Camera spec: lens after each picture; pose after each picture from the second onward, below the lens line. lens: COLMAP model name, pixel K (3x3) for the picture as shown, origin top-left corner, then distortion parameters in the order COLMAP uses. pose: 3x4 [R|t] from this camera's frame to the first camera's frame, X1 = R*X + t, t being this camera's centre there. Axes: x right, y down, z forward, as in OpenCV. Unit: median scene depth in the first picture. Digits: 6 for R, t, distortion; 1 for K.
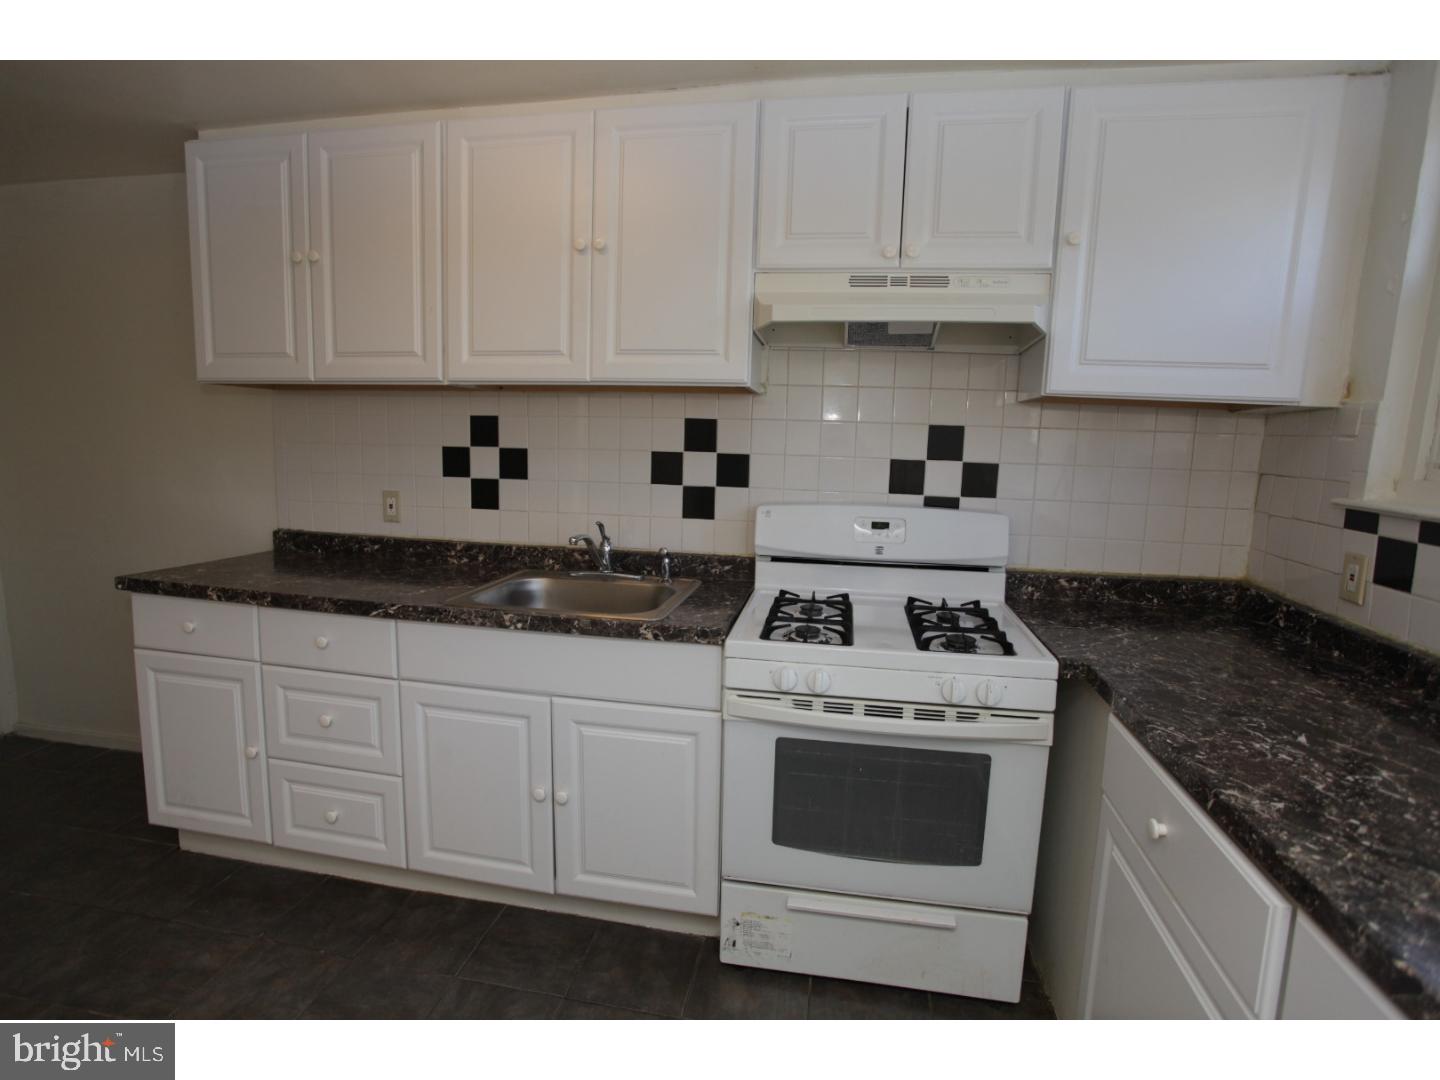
lens RADIAL K [[713.0, 0, 708.8], [0, 713.0, 531.8], [0, 0, 1]] dist [-0.074231, 0.035492]
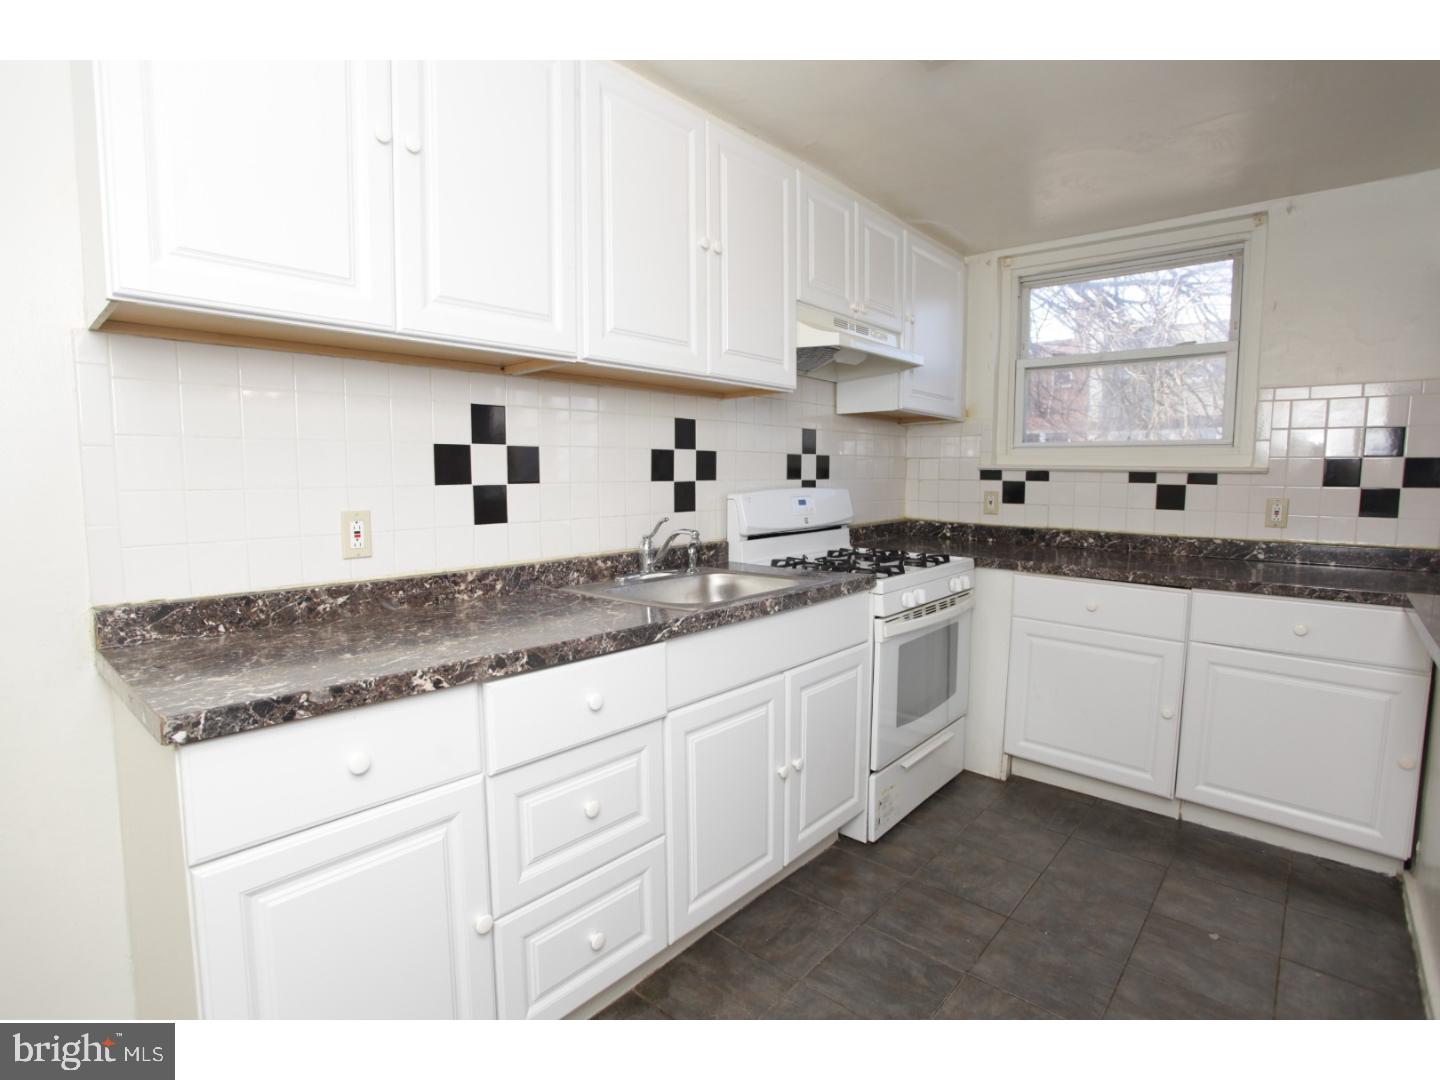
lens RADIAL K [[713.0, 0, 708.8], [0, 713.0, 531.8], [0, 0, 1]] dist [-0.074231, 0.035492]
pose [[0.520367, -0.096027, 0.848527, -0.925305], [0.132325, 0.990722, 0.030970, -0.017373], [-0.843628, 0.096166, 0.528246, 0.415553]]
